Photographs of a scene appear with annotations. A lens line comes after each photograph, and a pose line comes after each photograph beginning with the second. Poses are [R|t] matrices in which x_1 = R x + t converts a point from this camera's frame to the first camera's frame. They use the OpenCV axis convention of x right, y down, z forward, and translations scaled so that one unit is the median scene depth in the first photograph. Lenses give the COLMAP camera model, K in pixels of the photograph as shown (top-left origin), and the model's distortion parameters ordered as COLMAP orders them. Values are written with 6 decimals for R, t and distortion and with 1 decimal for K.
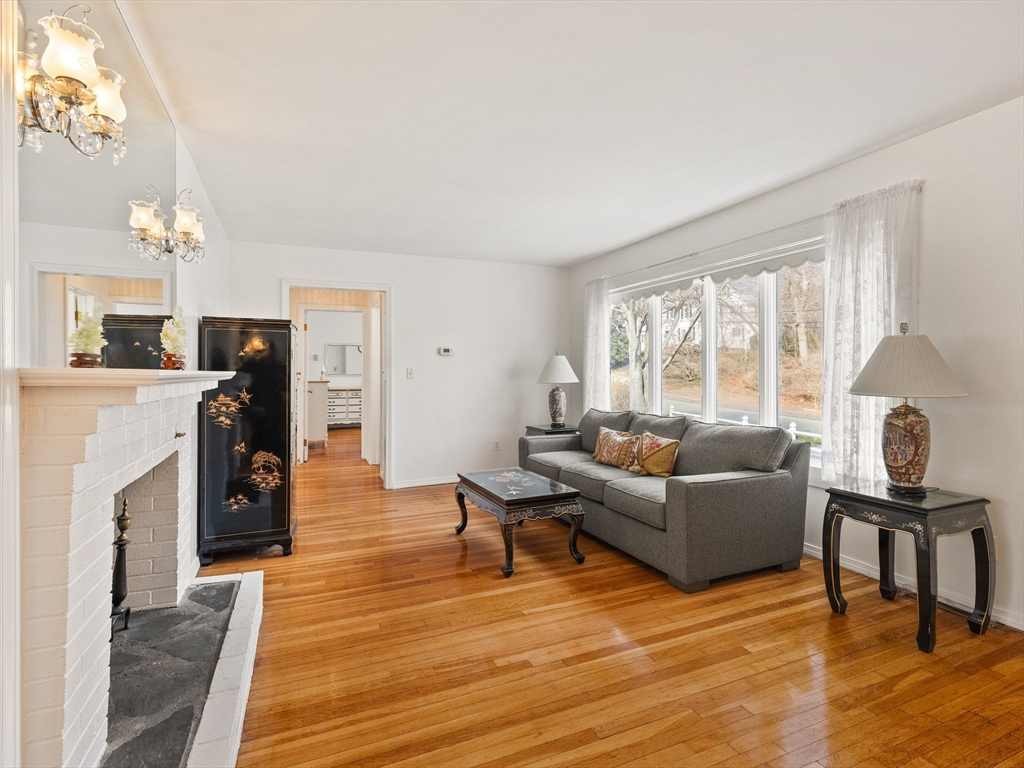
lens RADIAL K [[513.7, 0, 510.4], [0, 513.7, 372.1], [0, 0, 1]] dist [0.000164, -0.000034]
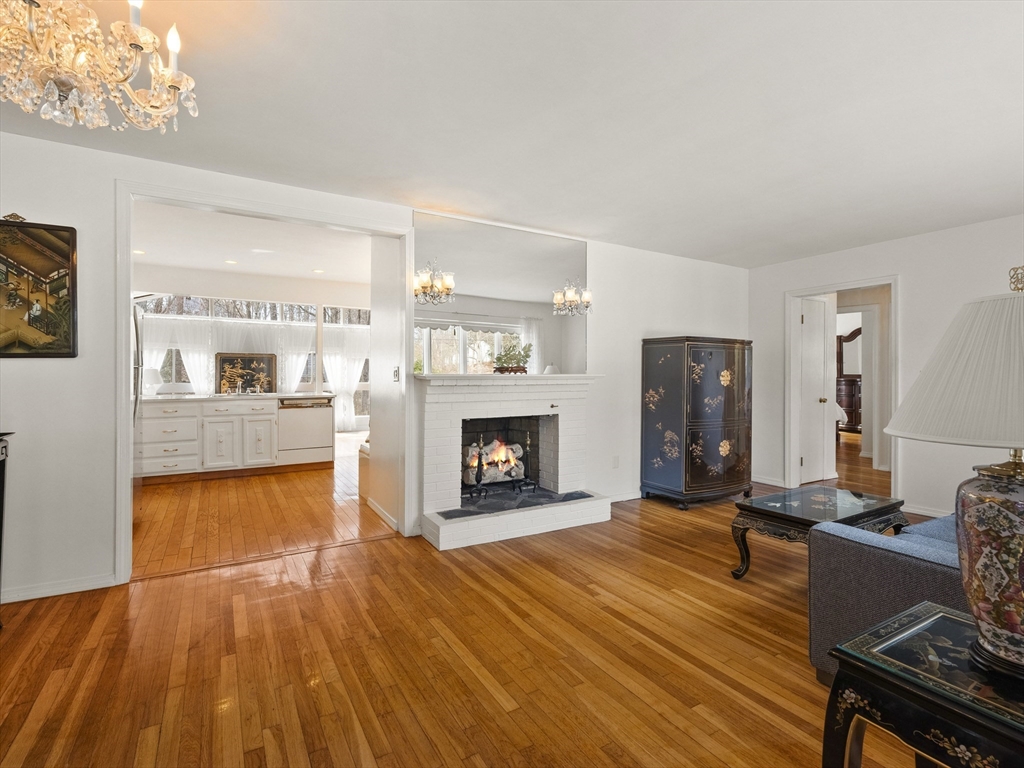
lens RADIAL K [[498.5, 0, 516.8], [0, 498.5, 373.1], [0, 0, 1]] dist [-0.000664, 0.000983]
pose [[0.135610, 0.003132, -0.990757, 0.951453], [-0.002350, 0.999993, 0.002840, -0.008576], [0.990760, 0.001943, 0.135616, 0.458185]]
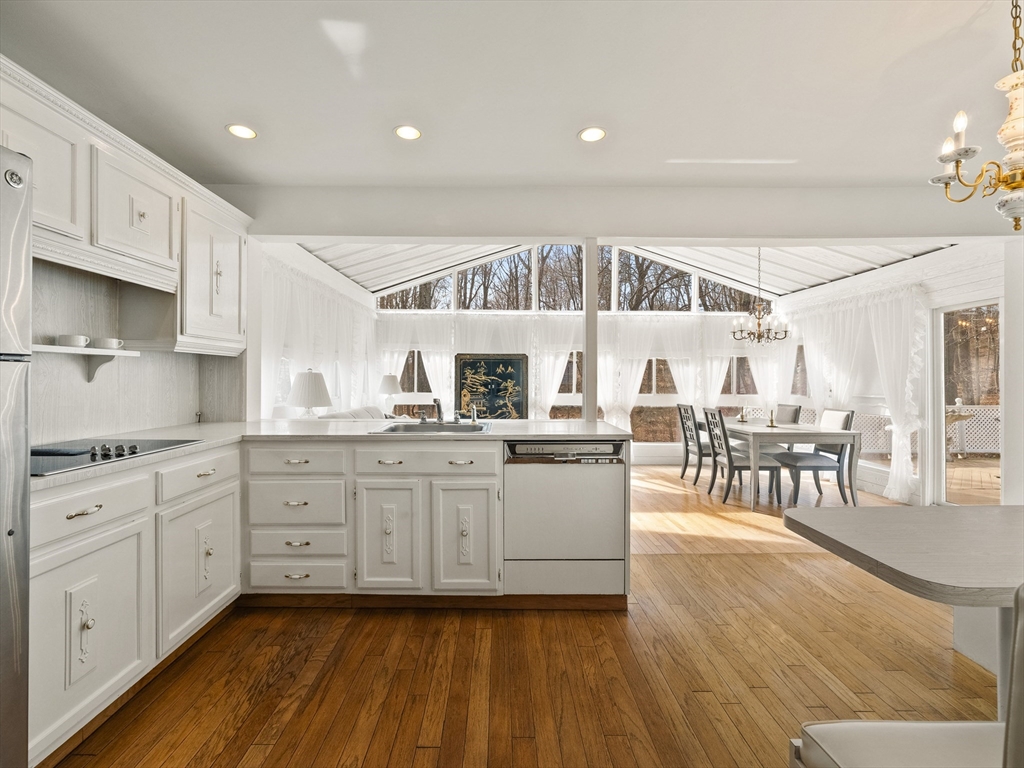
lens RADIAL K [[475.2, 0, 496.2], [0, 475.2, 378.5], [0, 0, 1]] dist [-0.001072, -0.000073]
pose [[-0.401255, -0.000781, -0.915966, -0.418545], [-0.001952, 0.999998, 0.000003, -0.004505], [0.915964, 0.001789, -0.401256, 0.094372]]
